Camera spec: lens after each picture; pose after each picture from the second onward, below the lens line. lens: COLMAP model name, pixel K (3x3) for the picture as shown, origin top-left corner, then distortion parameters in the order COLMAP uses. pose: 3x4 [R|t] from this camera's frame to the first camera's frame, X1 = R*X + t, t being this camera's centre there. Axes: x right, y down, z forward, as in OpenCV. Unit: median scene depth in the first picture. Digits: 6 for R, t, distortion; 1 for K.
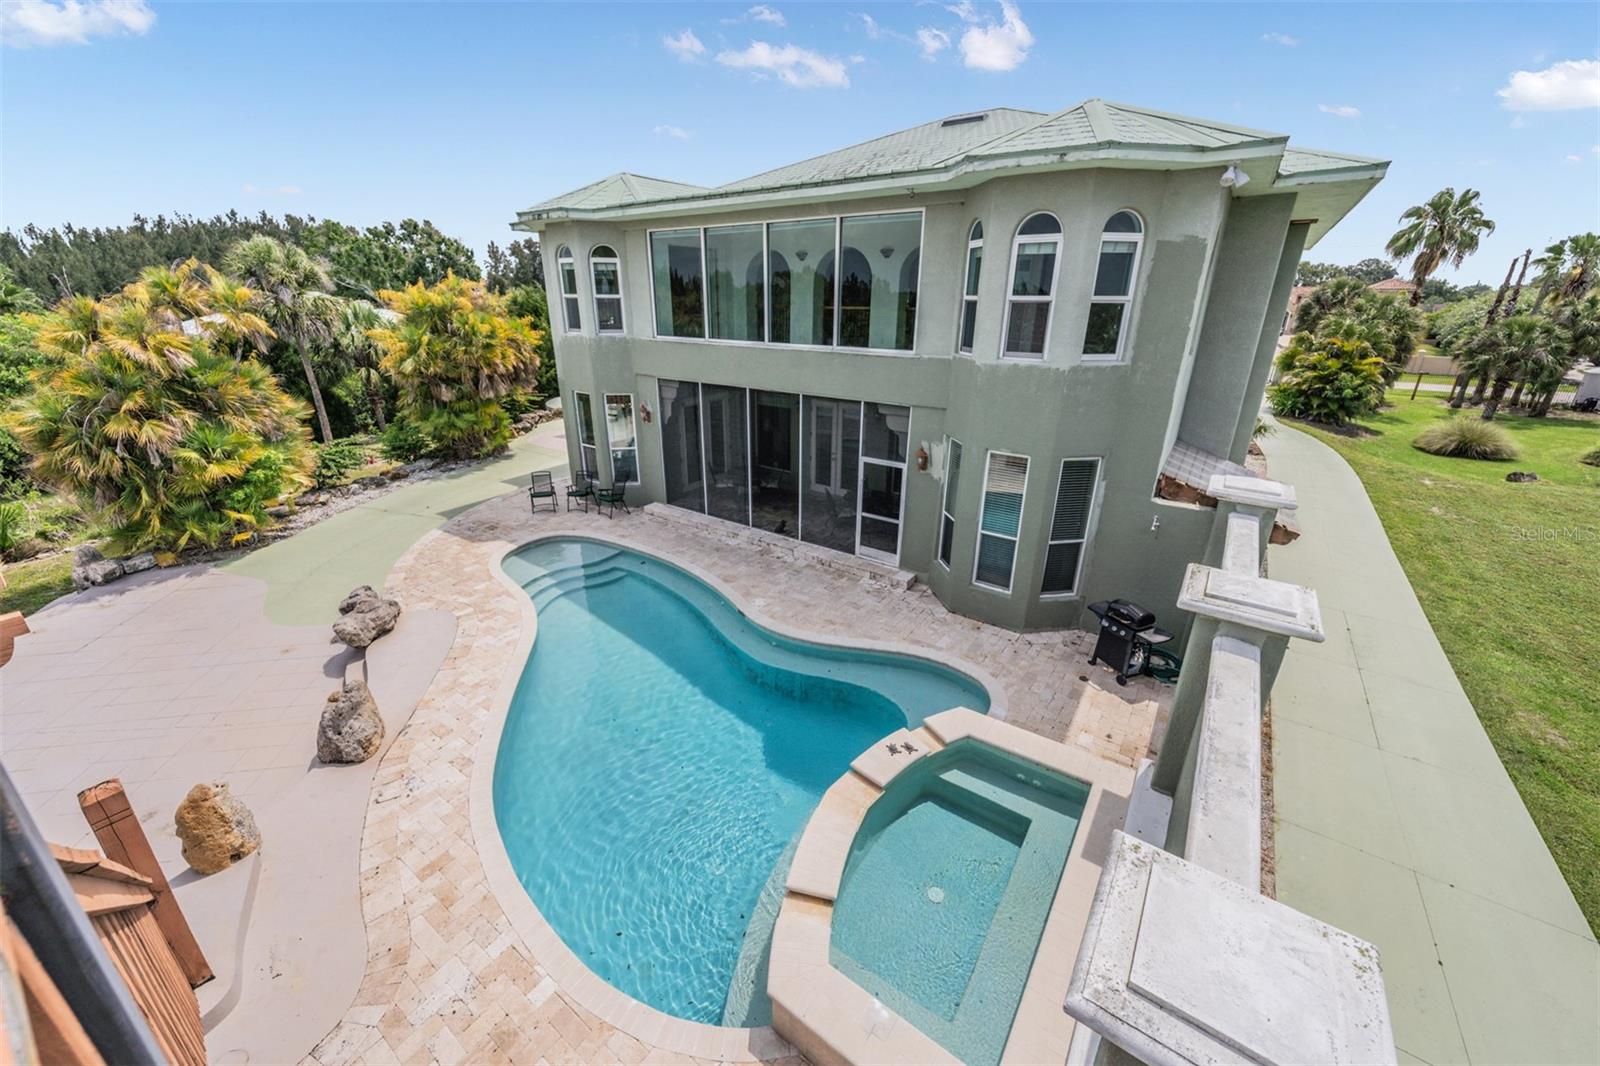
lens RADIAL K [[614.8, 0, 797.6], [0, 614.8, 526.5], [0, 0, 1]] dist [-0.002338, -0.000320]
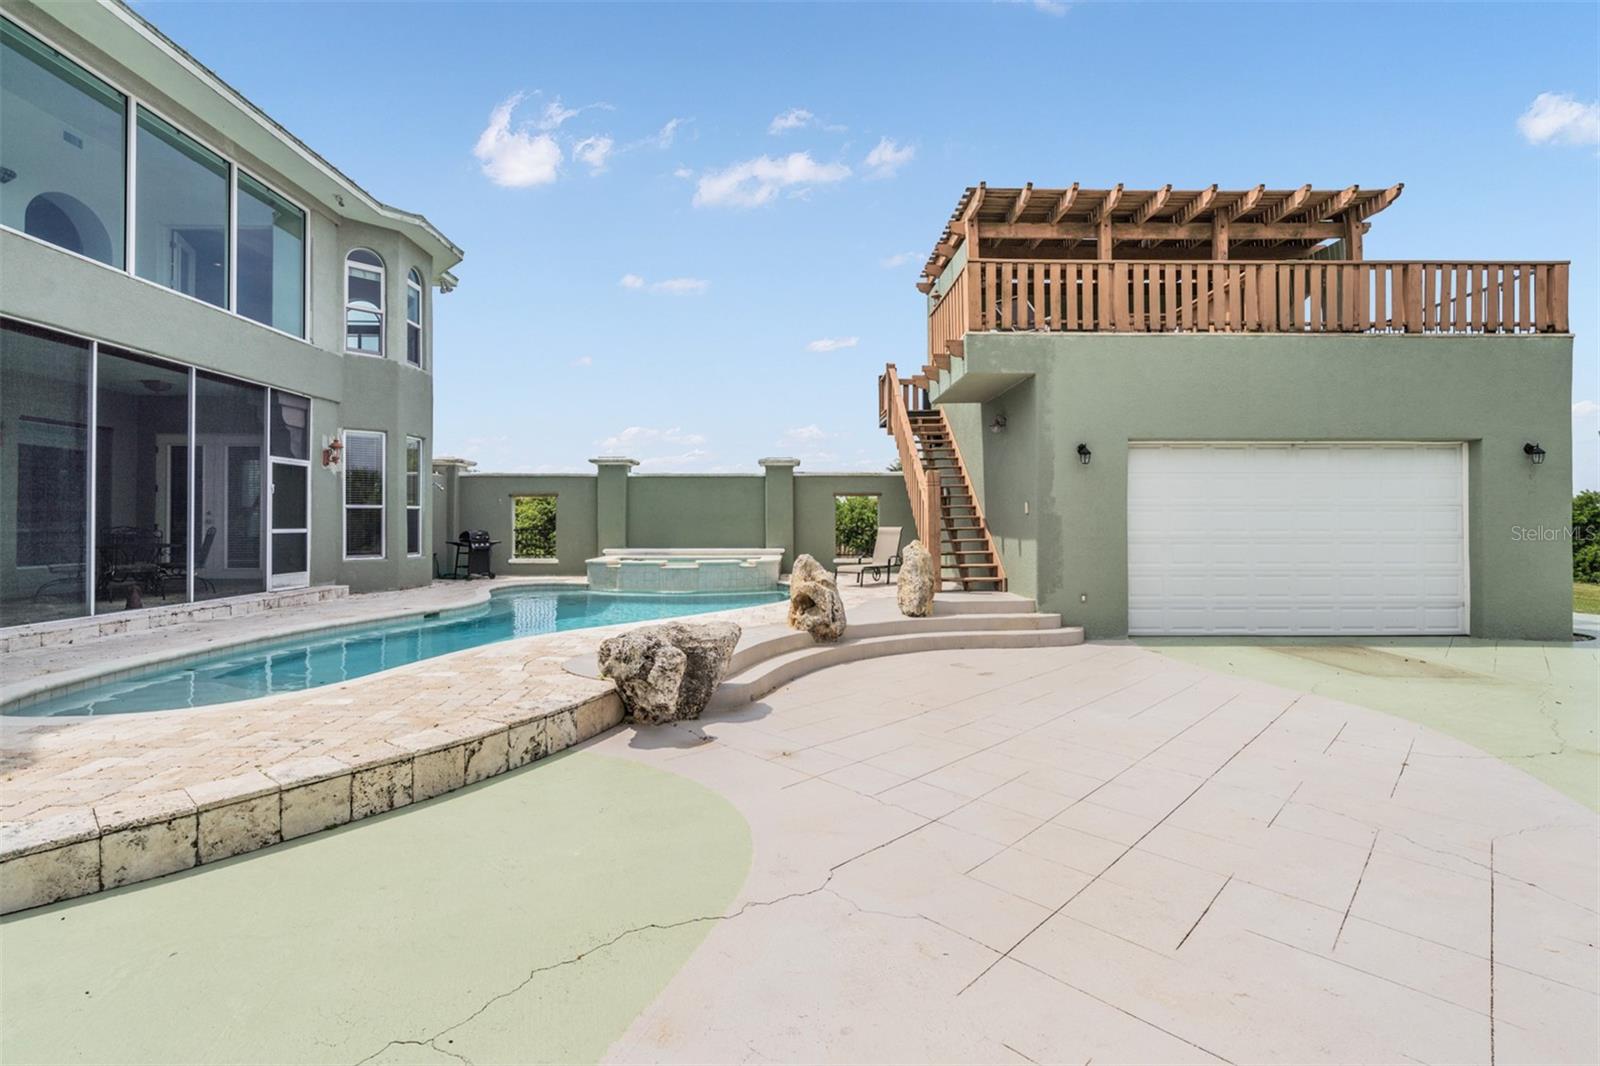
lens RADIAL K [[721.9, 0, 808.3], [0, 721.9, 515.6], [0, 0, 1]] dist [0.000928, -0.000342]
pose [[-0.606058, -0.001387, 0.795419, -1.068002], [0.278561, 0.936301, 0.213878, -0.047595], [-0.745048, 0.351196, -0.567067, 1.042455]]
